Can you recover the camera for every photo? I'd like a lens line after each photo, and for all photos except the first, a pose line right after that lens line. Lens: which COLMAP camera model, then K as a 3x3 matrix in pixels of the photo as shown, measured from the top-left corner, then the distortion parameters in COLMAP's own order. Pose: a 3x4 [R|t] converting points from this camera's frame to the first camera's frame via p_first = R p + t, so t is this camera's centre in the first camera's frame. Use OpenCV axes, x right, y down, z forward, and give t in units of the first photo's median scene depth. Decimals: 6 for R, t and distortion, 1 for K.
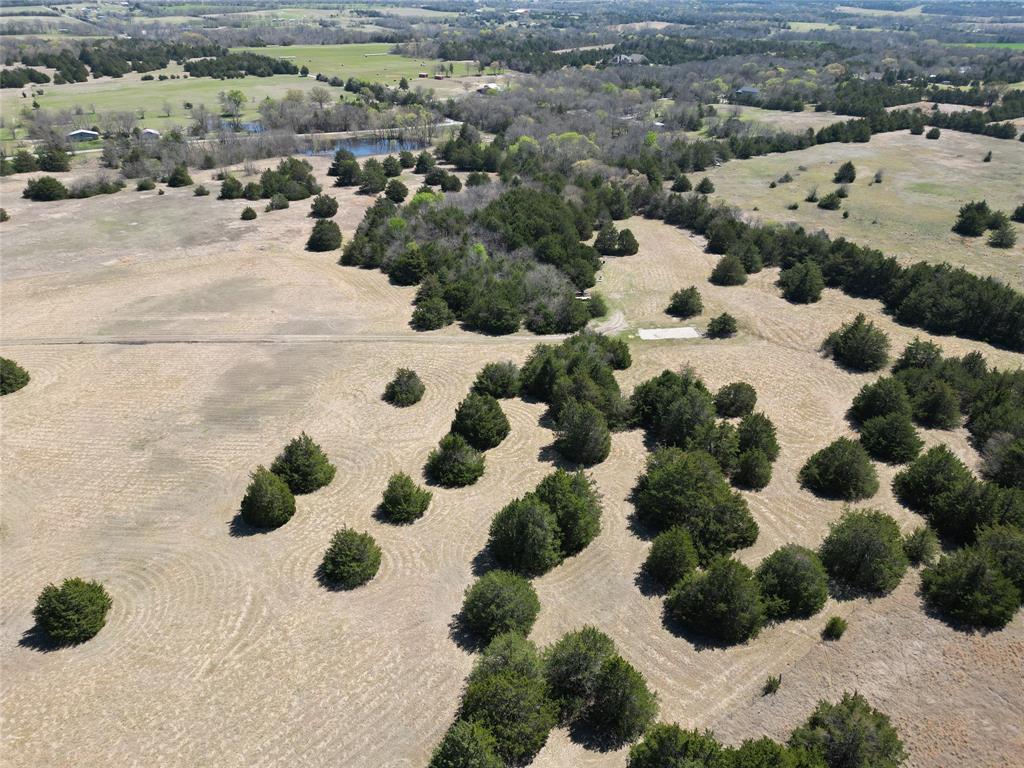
lens RADIAL K [[713.5, 0, 512.0], [0, 713.5, 384.0], [0, 0, 1]] dist [0.073527, -0.068712]
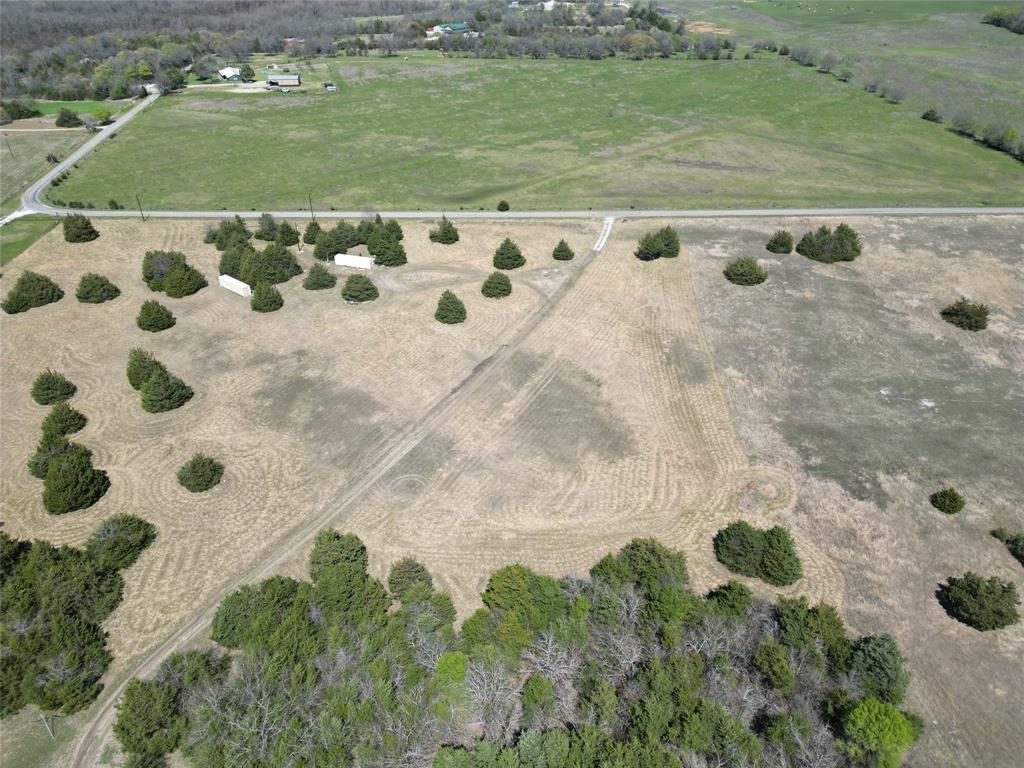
lens RADIAL K [[713.5, 0, 512.0], [0, 713.5, 384.0], [0, 0, 1]] dist [0.073527, -0.068712]
pose [[-0.529437, 0.454560, -0.716290, 0.091664], [-0.421474, 0.591822, 0.687100, -0.304693], [0.736244, 0.665674, -0.121747, 0.449379]]
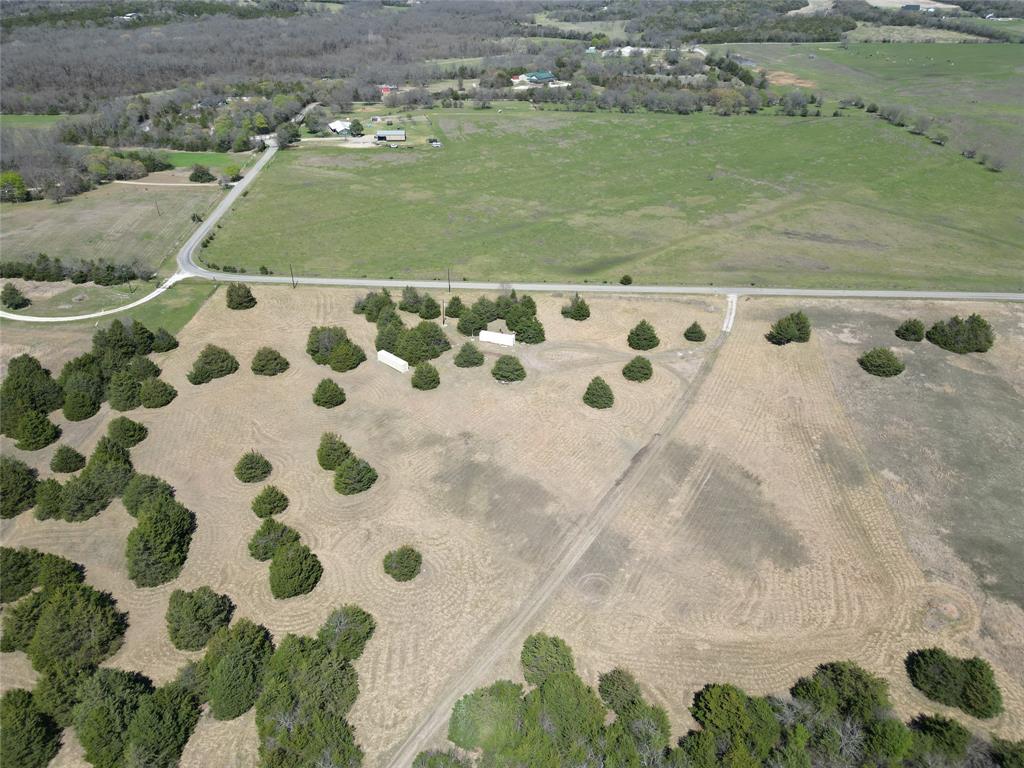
lens RADIAL K [[713.5, 0, 512.0], [0, 713.5, 384.0], [0, 0, 1]] dist [0.073527, -0.068712]
pose [[-0.581958, 0.412942, -0.700574, 0.129224], [-0.411178, 0.593835, 0.691587, -0.312667], [0.701611, 0.690535, -0.175795, 0.371284]]
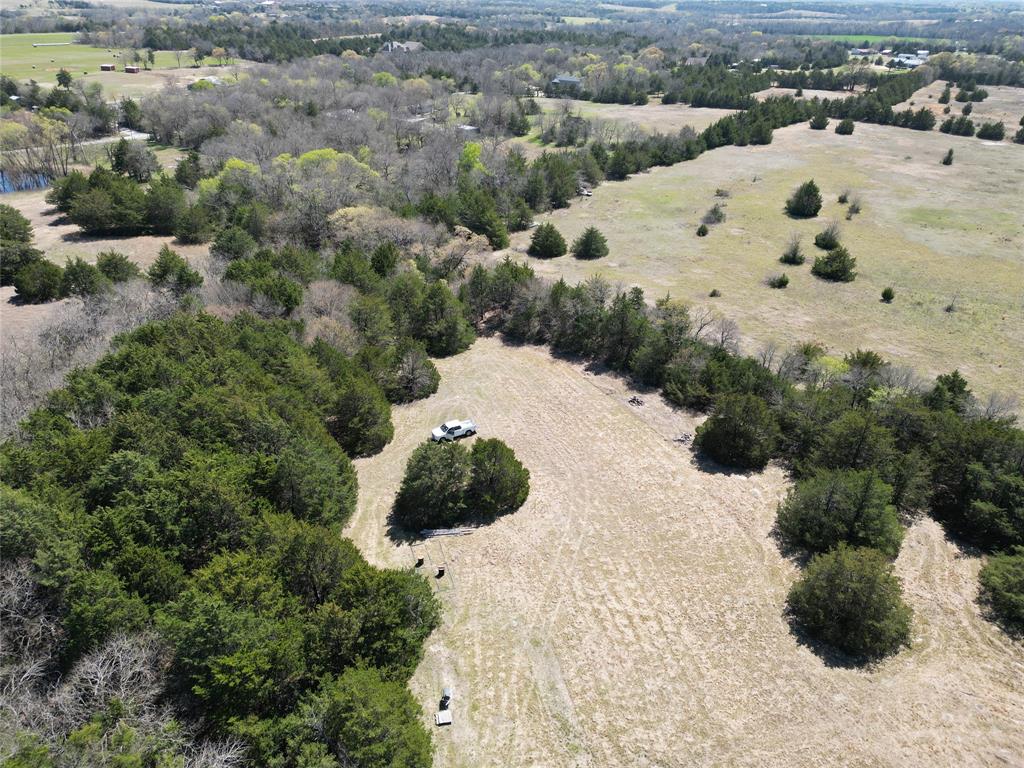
lens RADIAL K [[713.5, 0, 512.0], [0, 713.5, 384.0], [0, 0, 1]] dist [0.073527, -0.068712]
pose [[0.958725, -0.130003, 0.252877, 0.044596], [0.131021, 0.991296, 0.012884, -0.125524], [-0.252351, 0.020779, 0.967413, 0.342136]]
